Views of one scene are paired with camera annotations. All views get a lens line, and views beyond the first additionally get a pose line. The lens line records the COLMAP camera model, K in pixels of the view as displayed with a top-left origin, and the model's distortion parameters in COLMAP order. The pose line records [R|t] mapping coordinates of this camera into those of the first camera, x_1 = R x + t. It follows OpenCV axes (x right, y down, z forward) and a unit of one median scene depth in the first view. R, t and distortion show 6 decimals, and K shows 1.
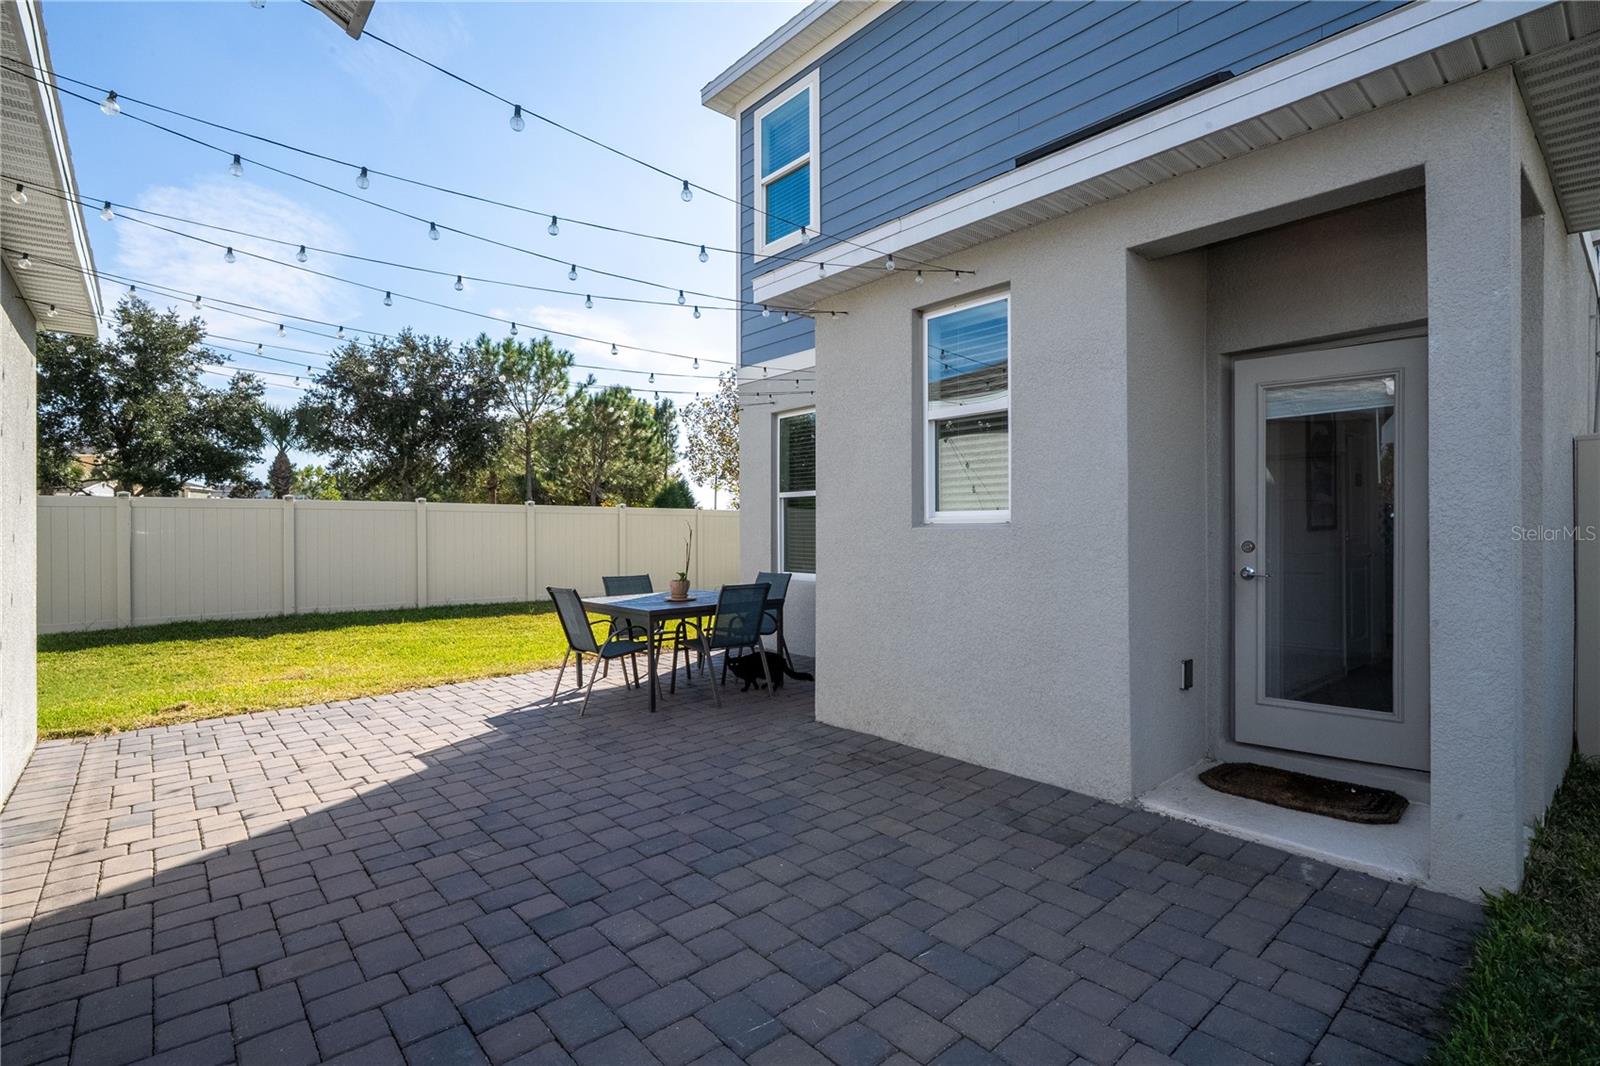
lens RADIAL K [[748.4, 0, 804.2], [0, 748.4, 532.4], [0, 0, 1]] dist [0.003294, 0.001386]
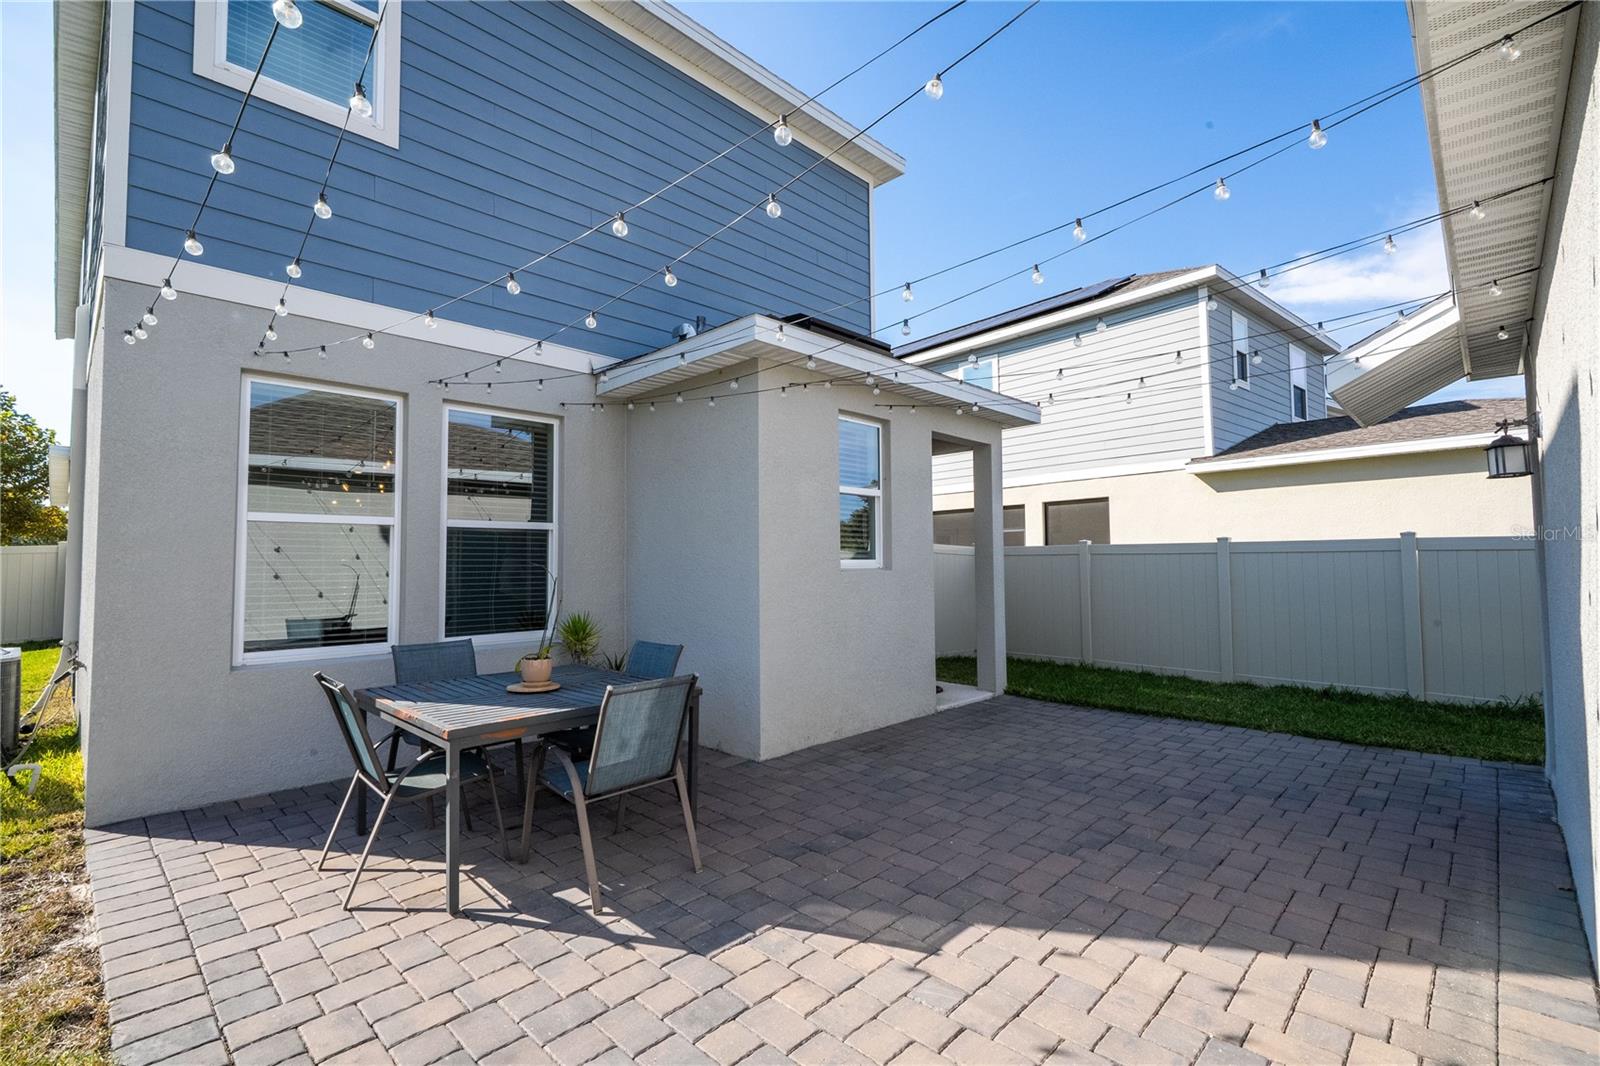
lens RADIAL K [[720.7, 0, 803.6], [0, 720.7, 533.5], [0, 0, 1]] dist [0.000445, 0.000642]
pose [[-0.087884, 0.046080, 0.995064, -1.355864], [0.003500, 0.998938, -0.045951, -0.020901], [-0.996125, -0.000555, -0.087952, 1.410723]]
